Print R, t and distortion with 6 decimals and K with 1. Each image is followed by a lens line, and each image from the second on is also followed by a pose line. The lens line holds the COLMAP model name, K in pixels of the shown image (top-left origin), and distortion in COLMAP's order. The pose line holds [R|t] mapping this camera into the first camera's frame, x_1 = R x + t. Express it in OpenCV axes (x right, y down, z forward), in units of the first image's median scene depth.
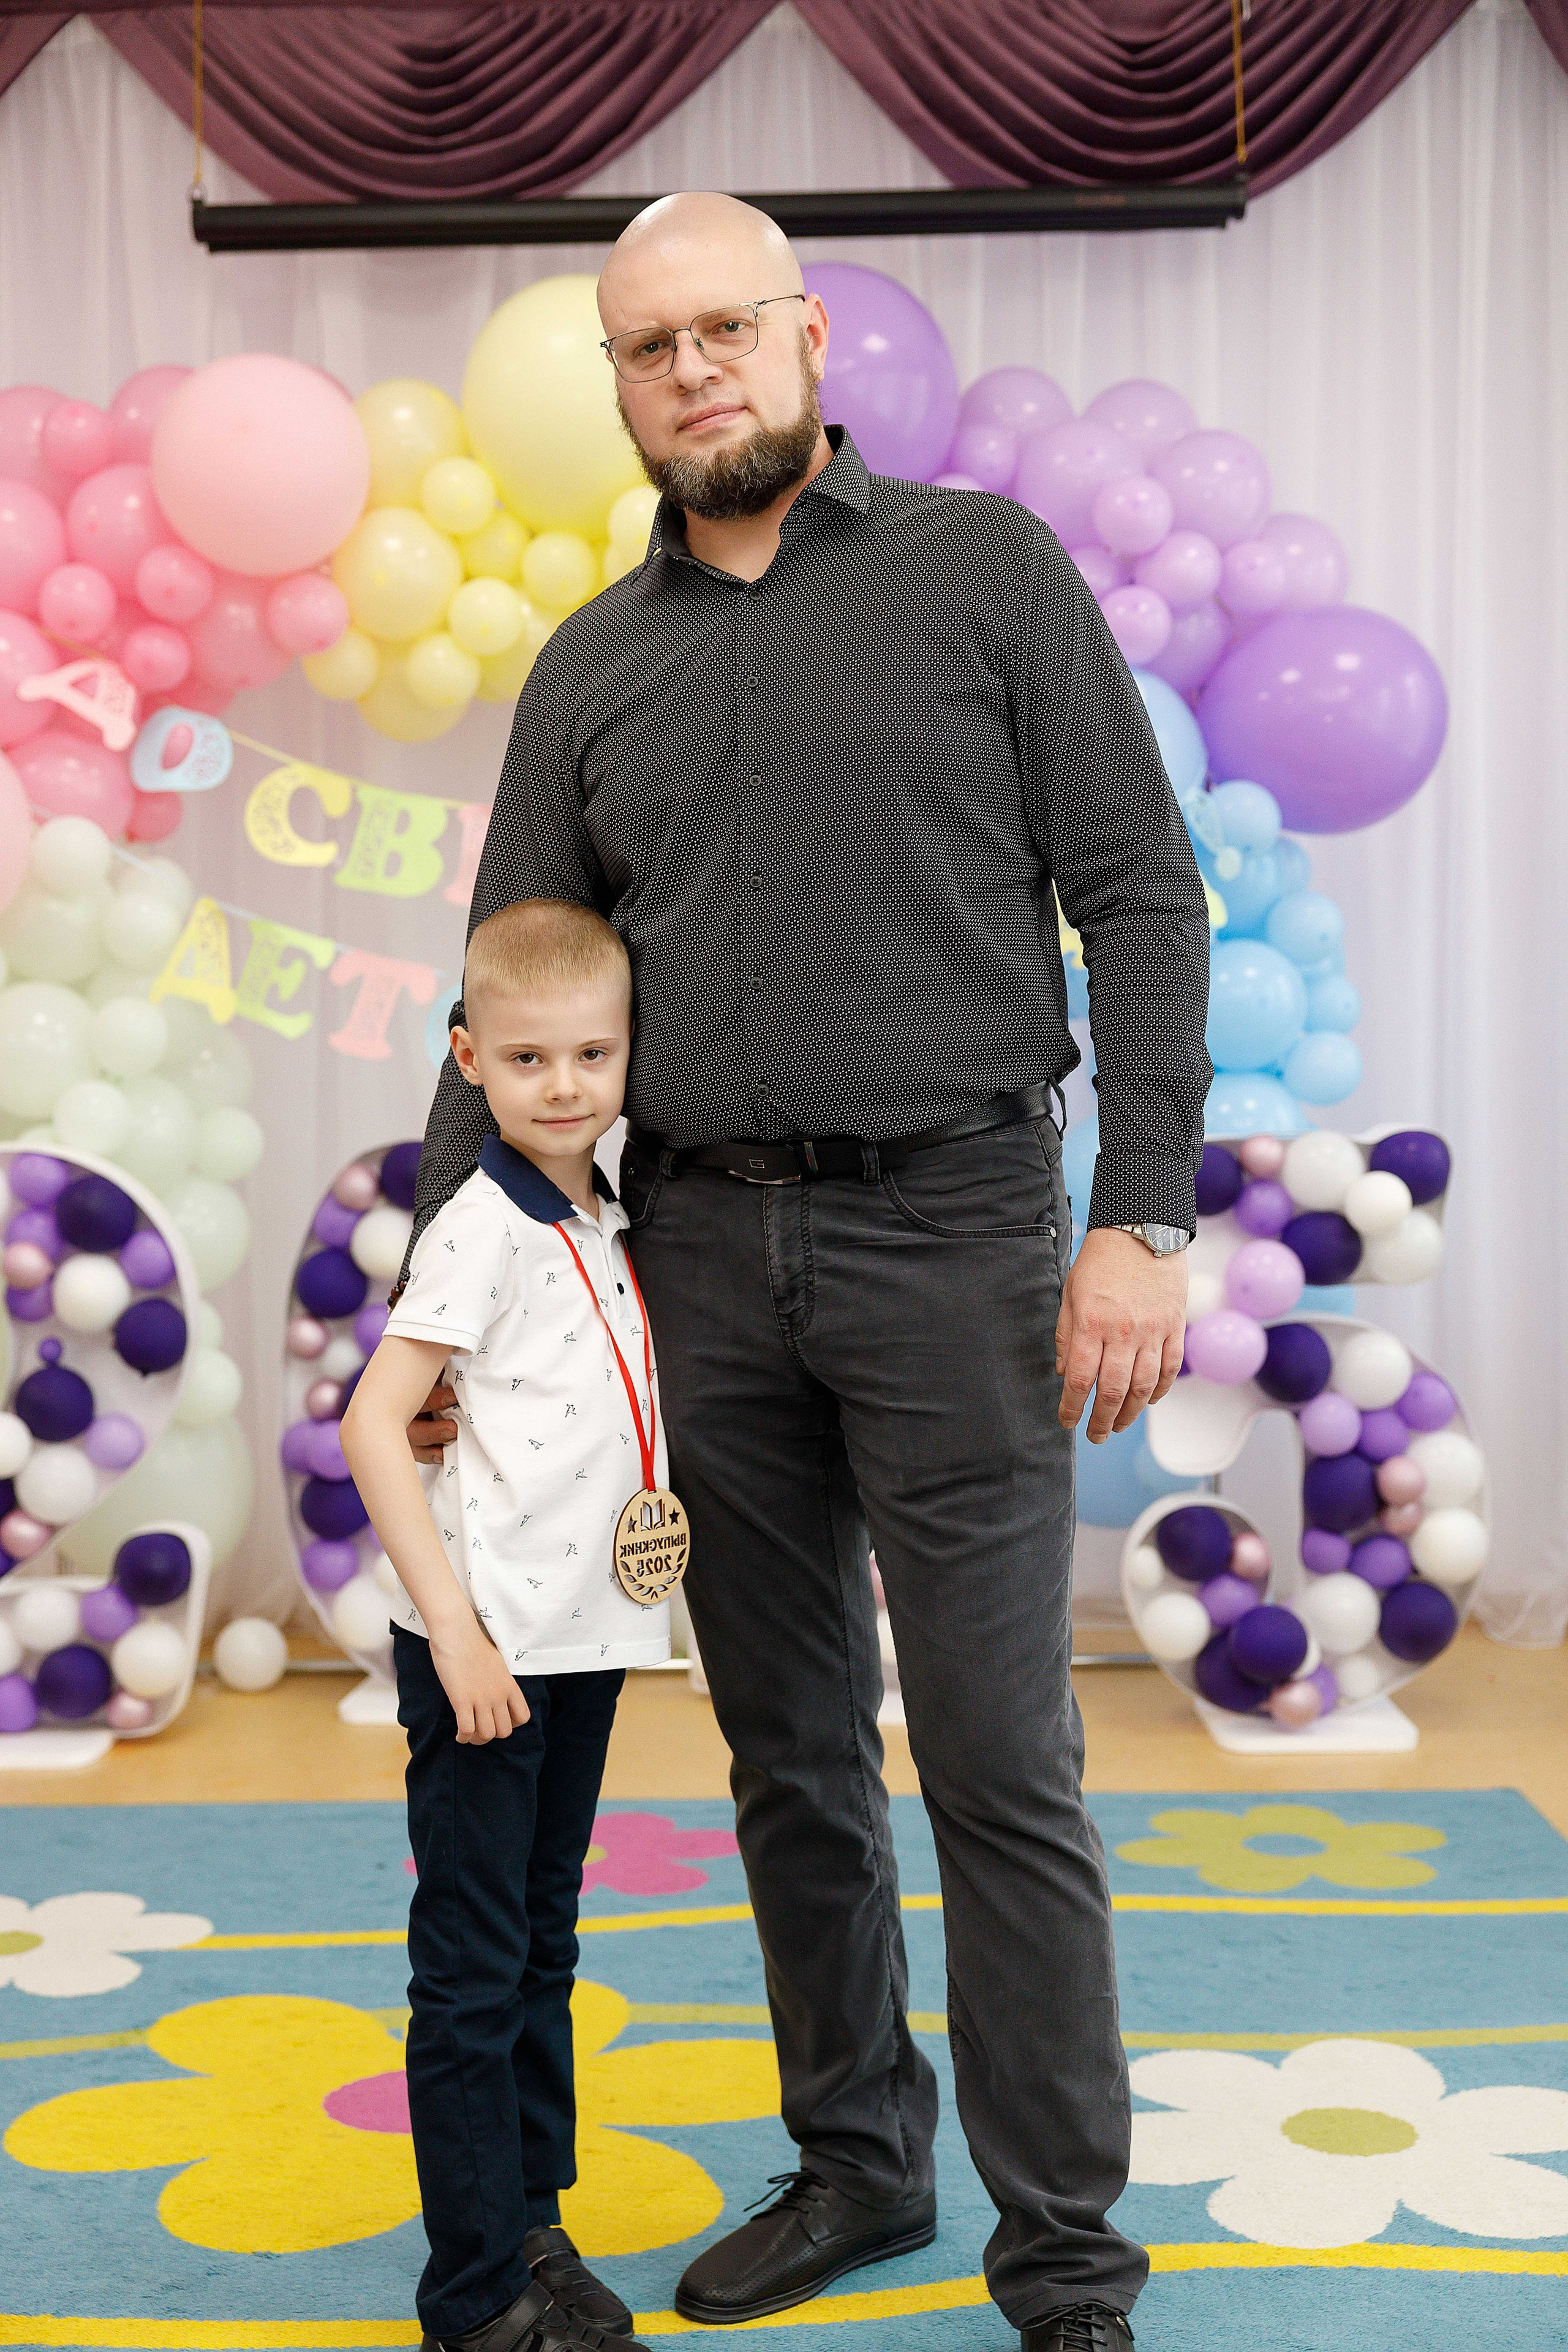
lens RADIAL K [[3004.4, 0, 771.8], [0, 3004.4, 1220.2], [0, 0, 1]] dist [0.025925, 0.000000]
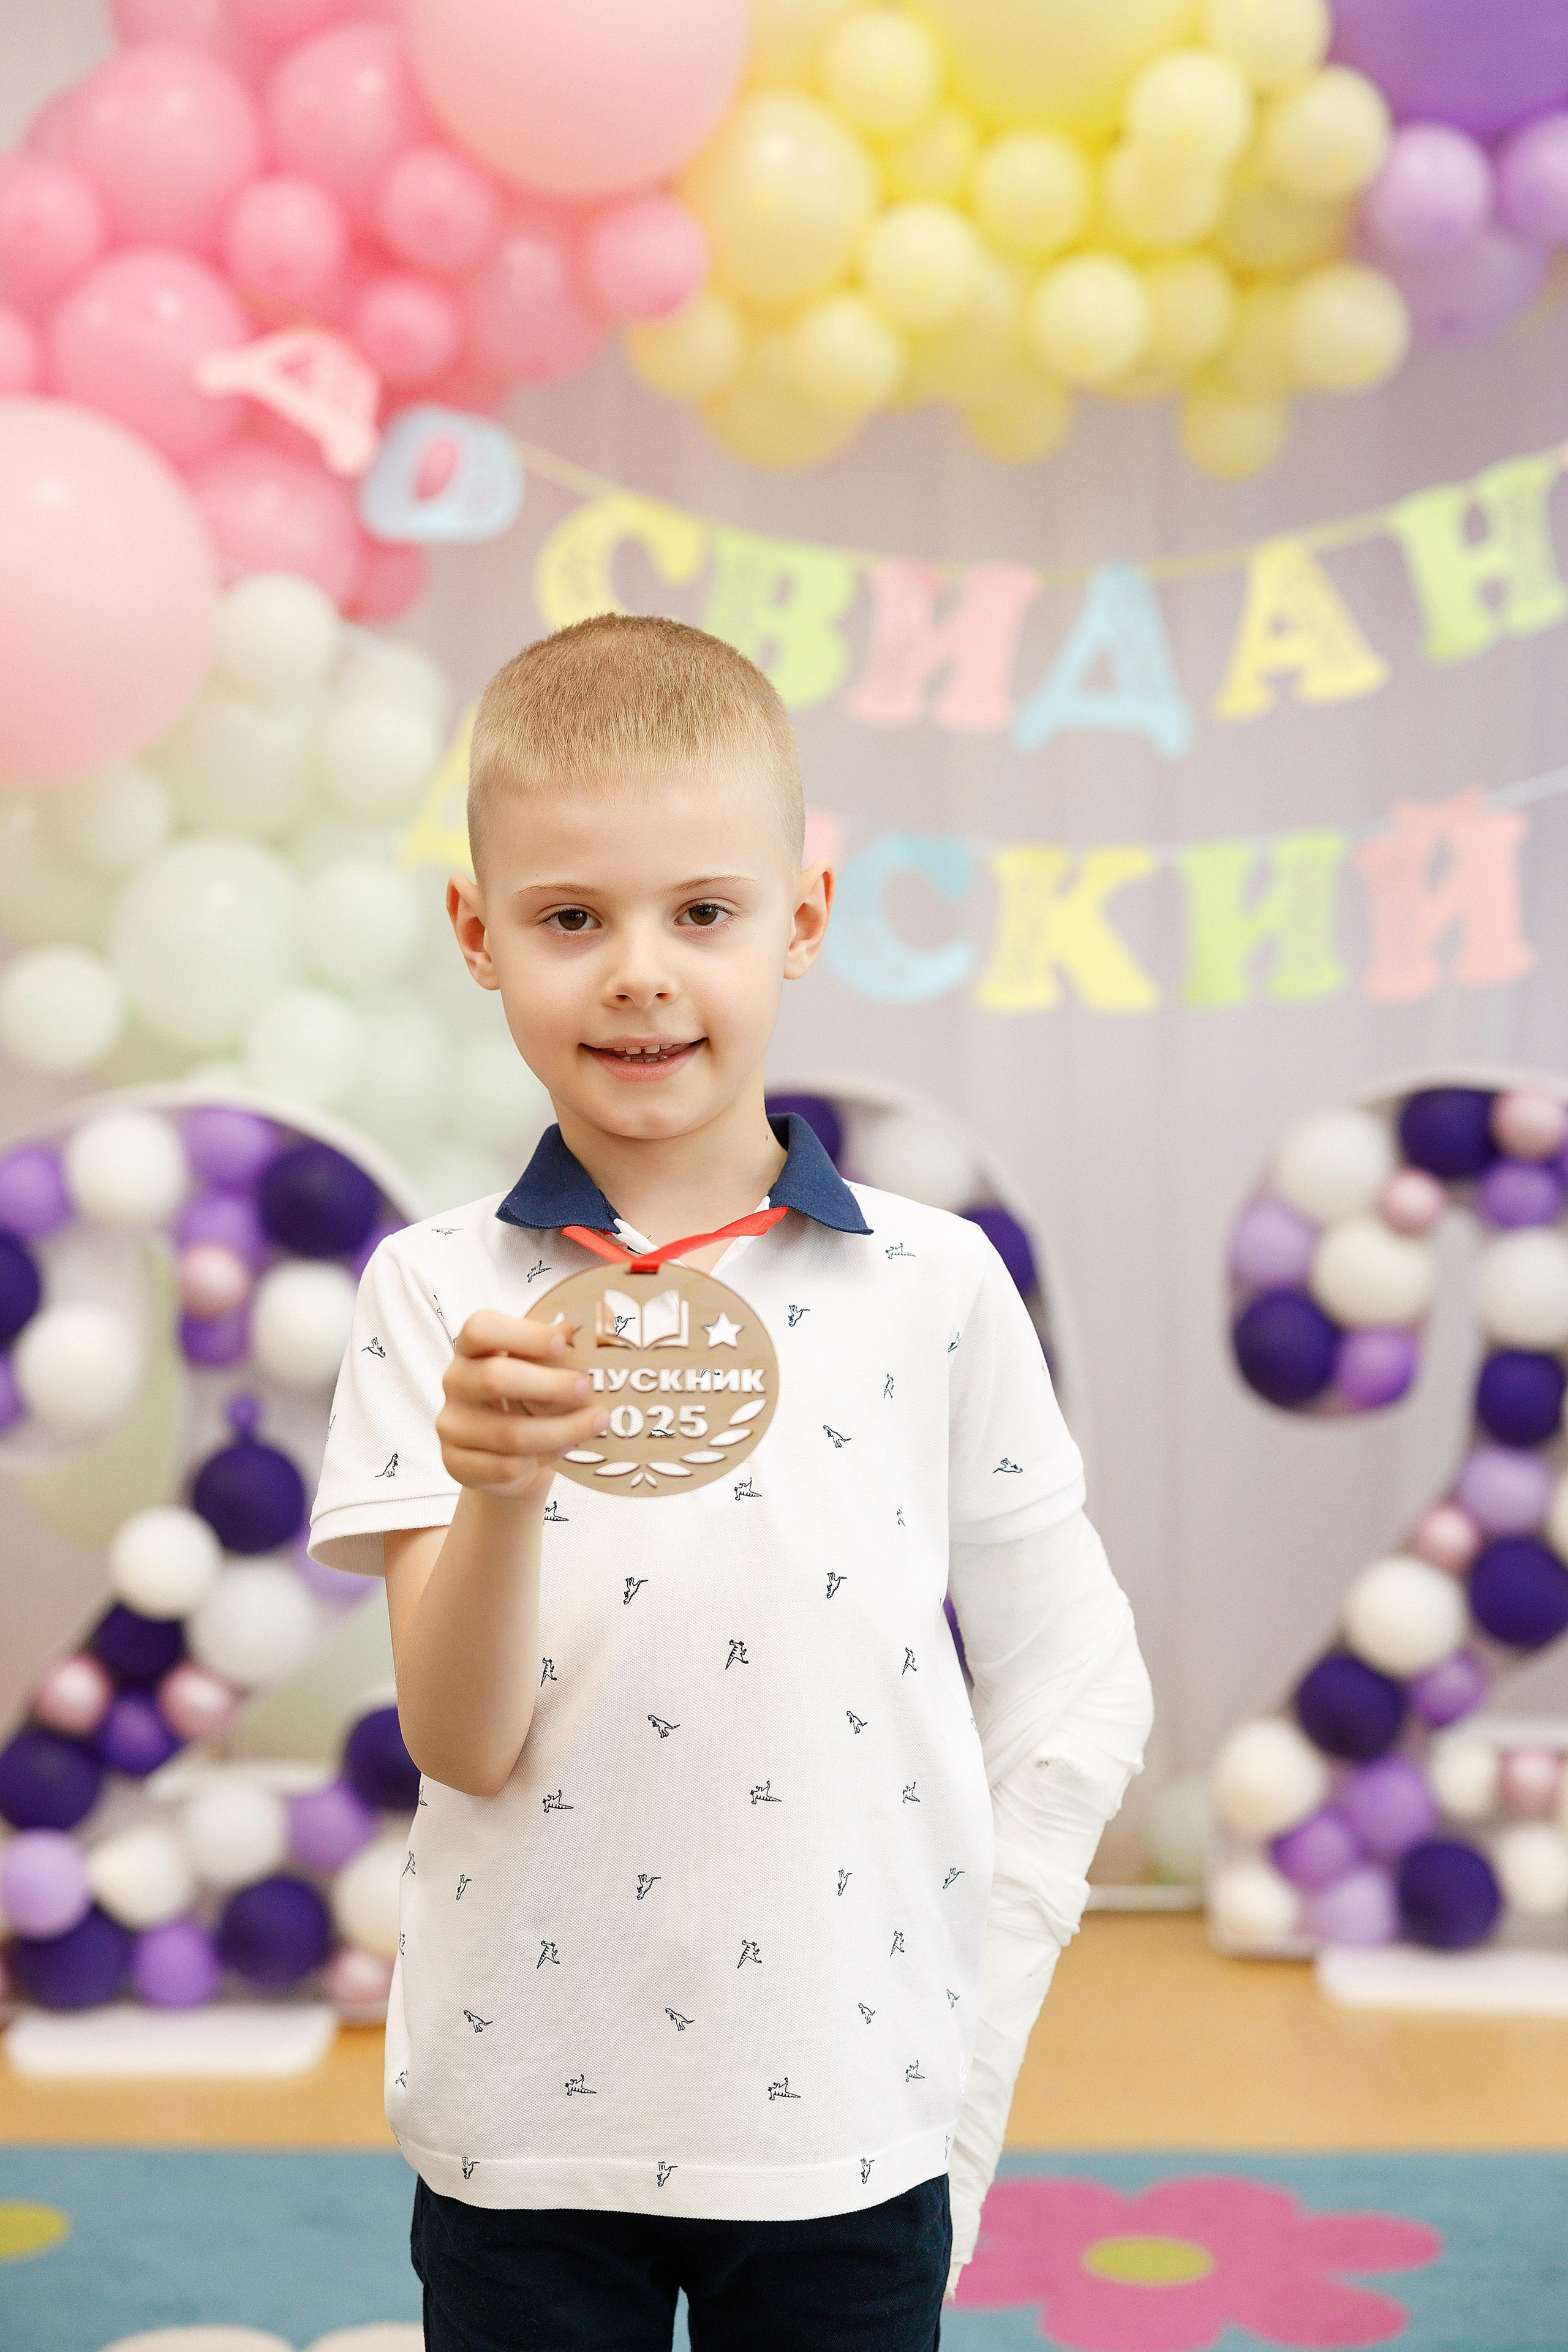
lens RADIAL K [[3901.1, 0, 776.8], [0, 3901.1, 1195.0], [0, 0, 1]] dist [0.048830, 0.000000]
pose [[0.999836, 0.005828, -0.017124, -0.111273], [-0.005681, 0.999947, 0.008596, -0.010842], [0.017173, -0.008498, 0.999816, 0.171707]]
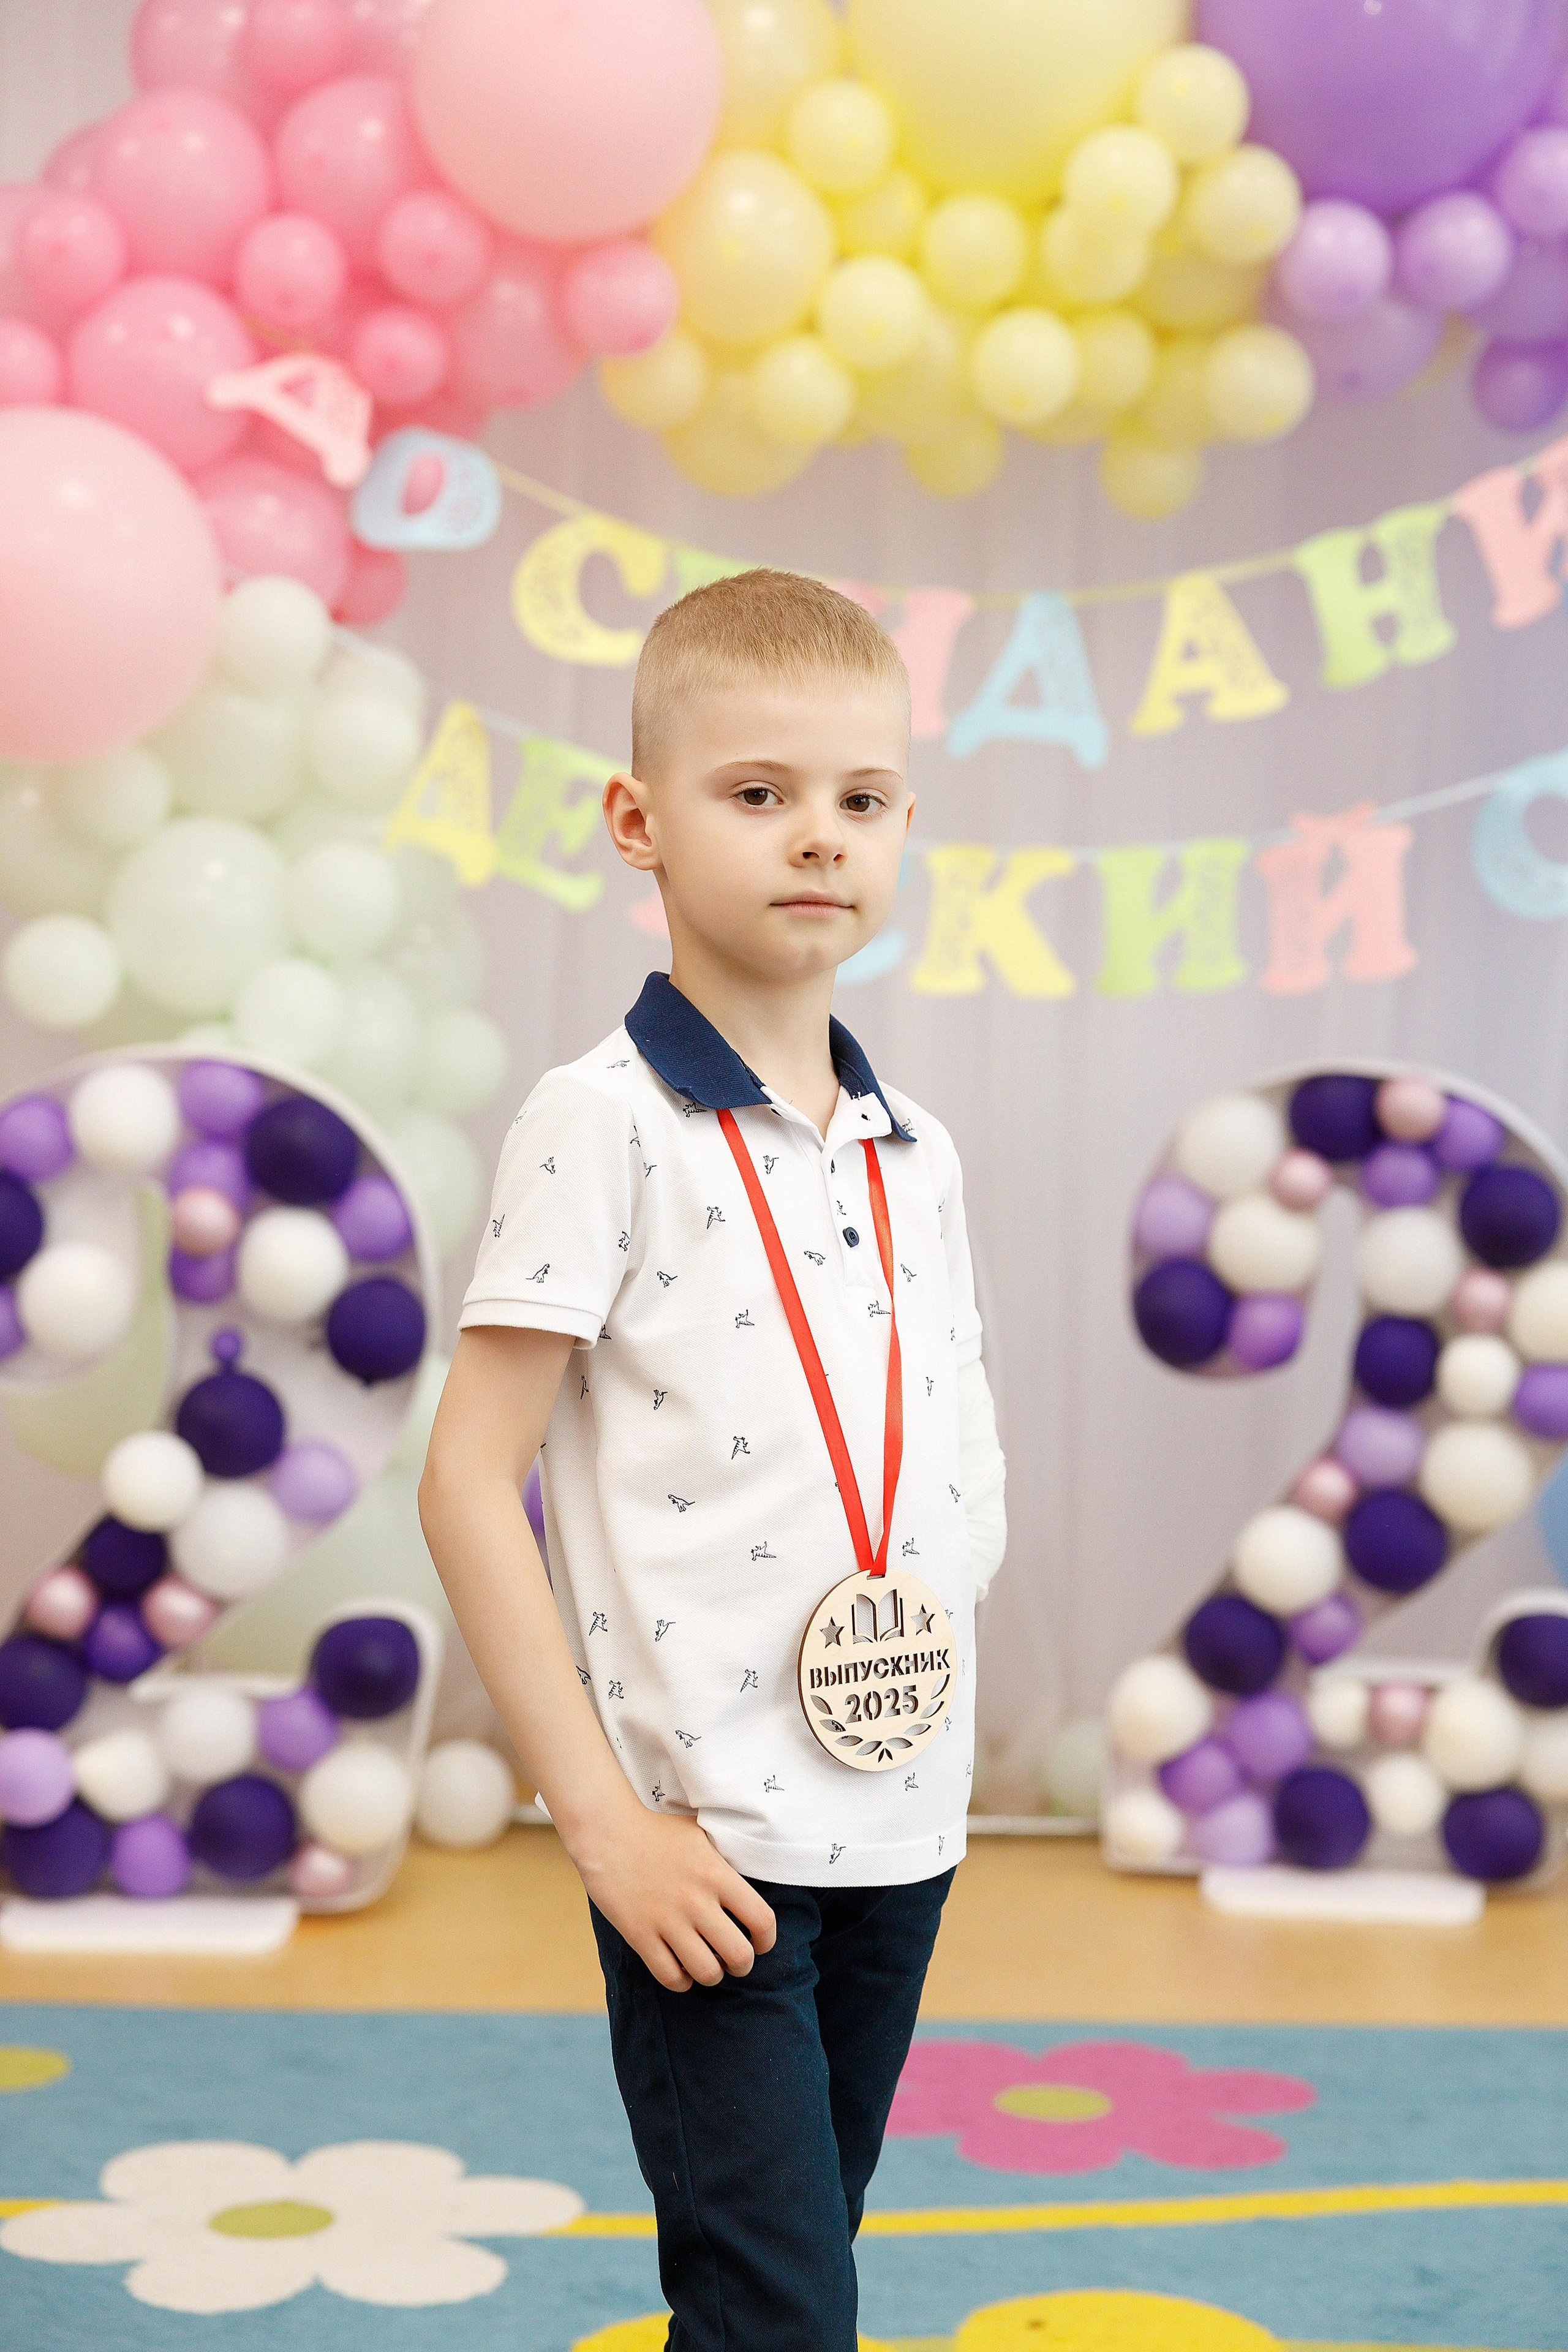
lens RADIAL K [[3901.1, 0, 781.9], [0, 3901.1, 1199.2], [0, 0, 1]] dist [0.048830, 0.000000]
pose [[0.999381, 0.028248, 0.020950, -0.130357], [-0.028001, 0.999536, -0.011968, 0.016274], [-0.021278, 0.011374, 0.999709, 0.098167]]
